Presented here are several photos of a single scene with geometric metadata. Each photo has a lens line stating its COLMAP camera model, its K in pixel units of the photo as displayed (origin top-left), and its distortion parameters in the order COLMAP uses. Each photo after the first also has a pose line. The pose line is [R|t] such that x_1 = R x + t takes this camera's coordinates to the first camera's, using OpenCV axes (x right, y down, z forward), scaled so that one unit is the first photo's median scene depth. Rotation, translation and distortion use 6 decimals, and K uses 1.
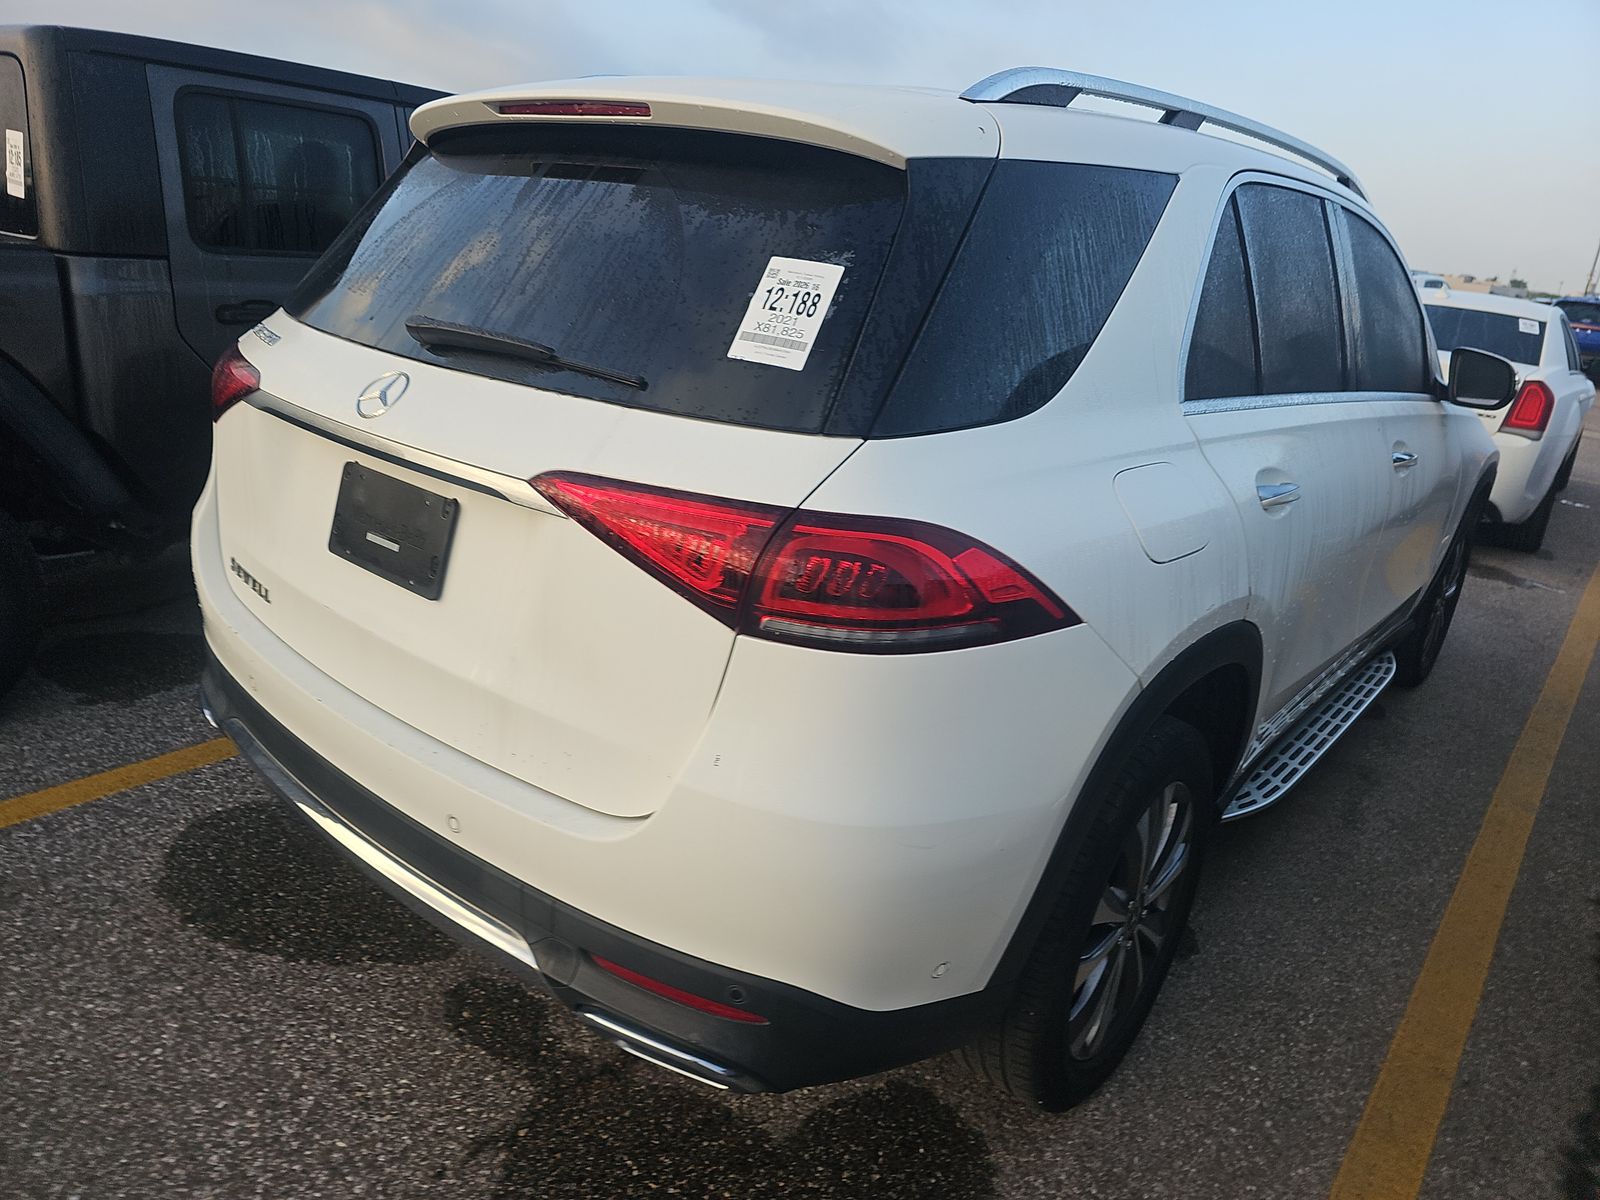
lens RADIAL K [[1109.7, 0, 868.4], [0, 1109.7, 601.6], [0, 0, 1]] dist [0.024946, -0.008918]
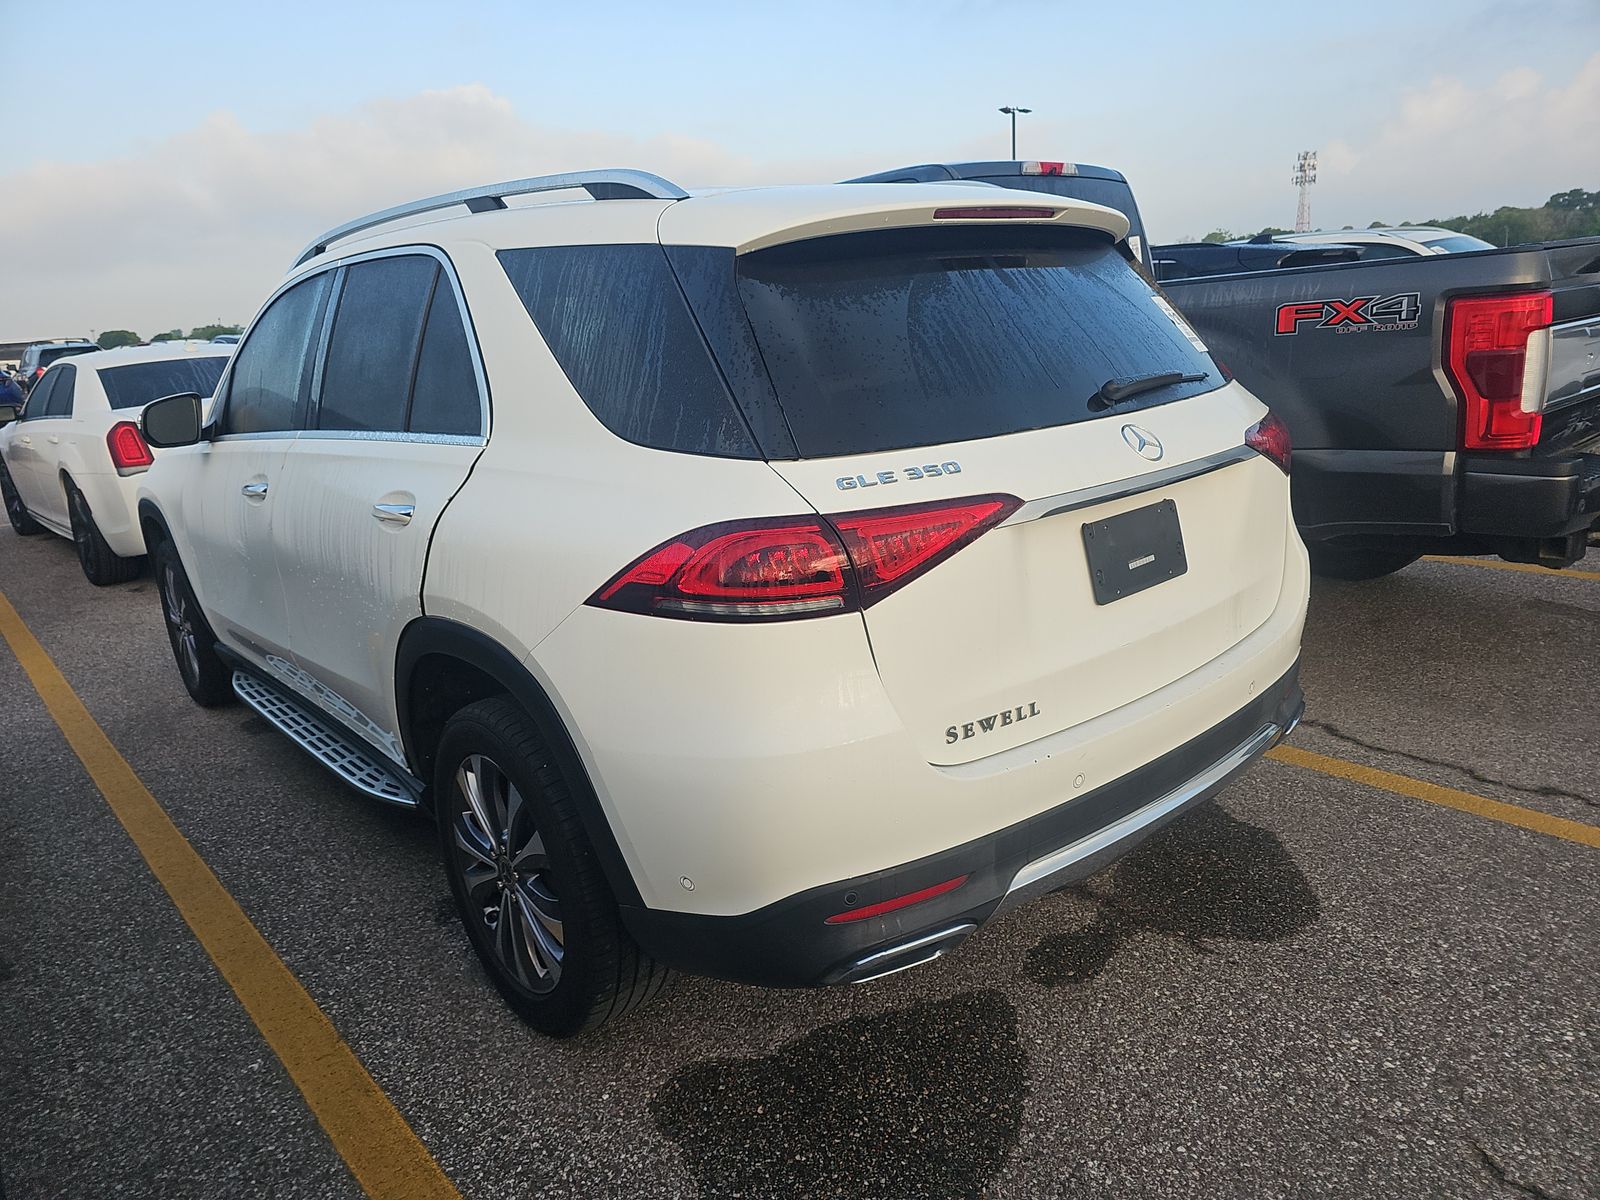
lens RADIAL K [[1064.5, 0, 800.0], [0, 1064.5, 600.0], [0, 0, 1]] dist [0.040890, 0.000817]
pose [[0.147122, -0.364938, 0.919334, -1.527594], [0.378569, 0.879454, 0.288524, -0.480125], [-0.913806, 0.305583, 0.267541, 0.991481]]
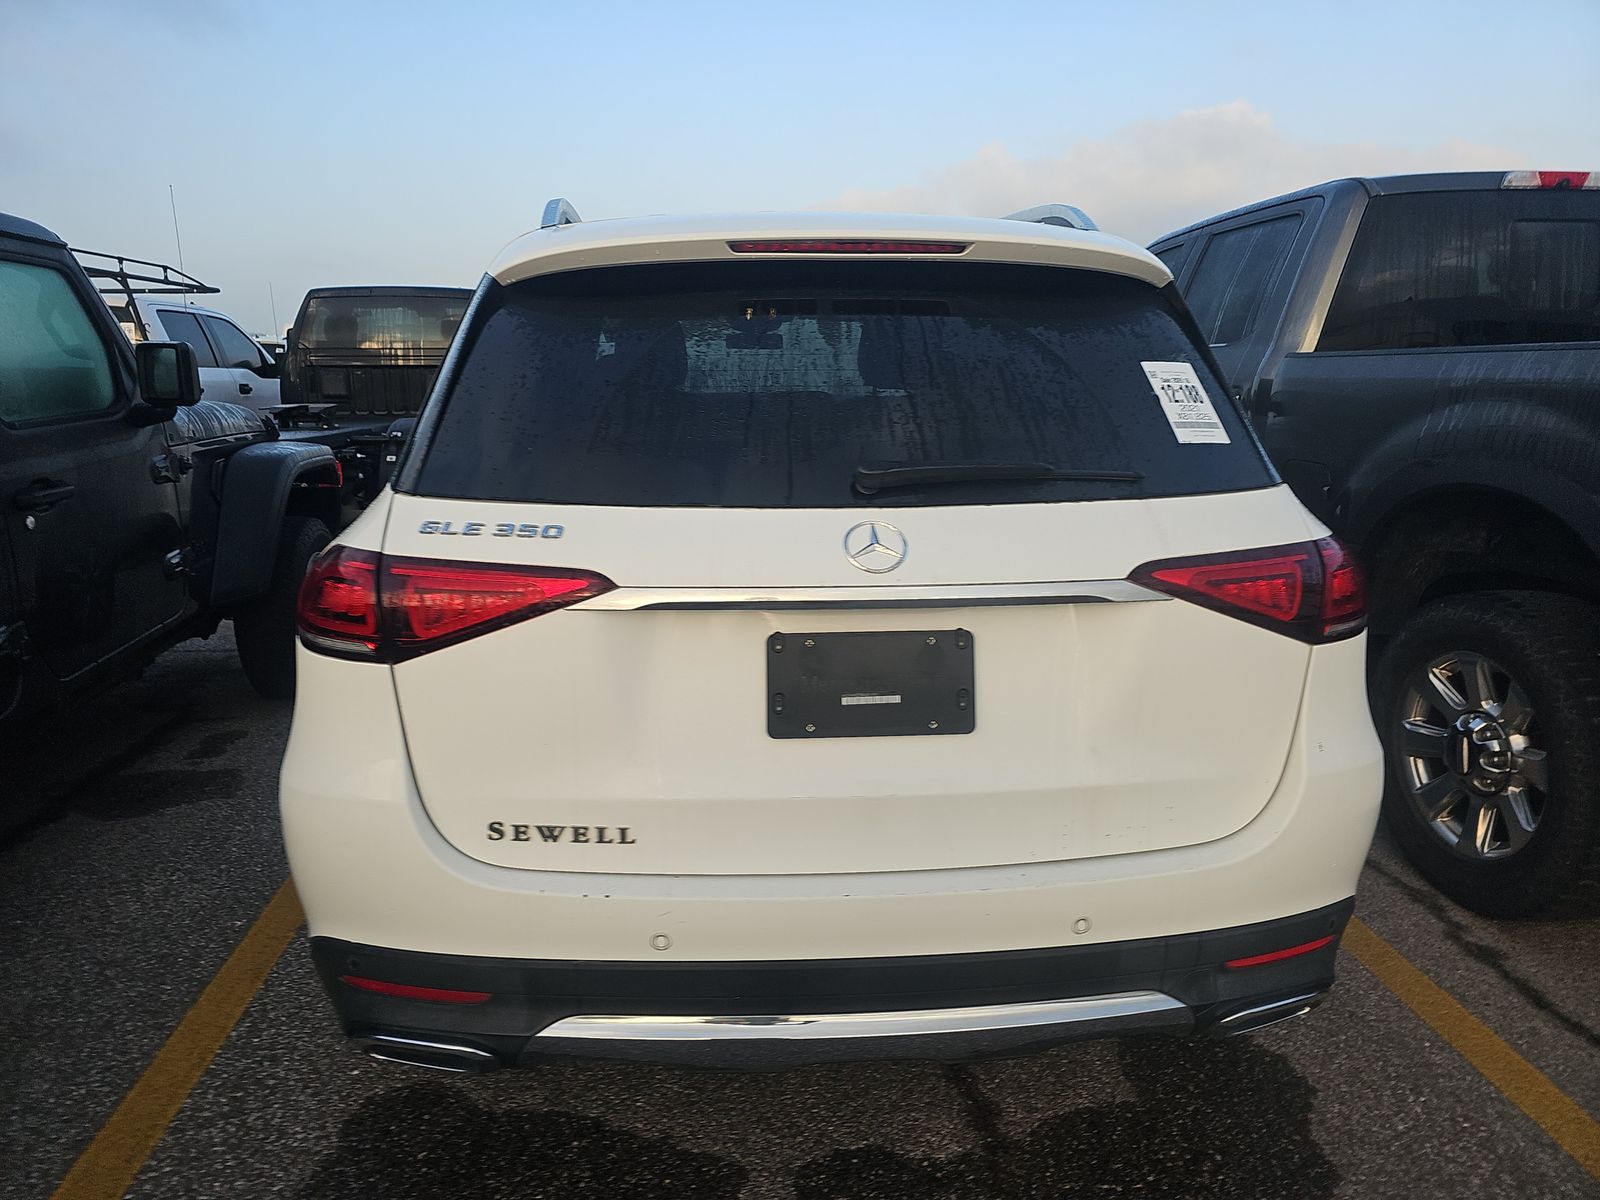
lens RADIAL K [[1079.4, 0, 800.3], [0, 1079.4, 562.1], [0, 0, 1]] dist [0.031800, -0.002631]
pose [[0.697417, -0.234707, 0.677142, -1.023784], [0.281084, 0.958728, 0.042809, -0.212993], [-0.659243, 0.160478, 0.734606, 0.333190]]
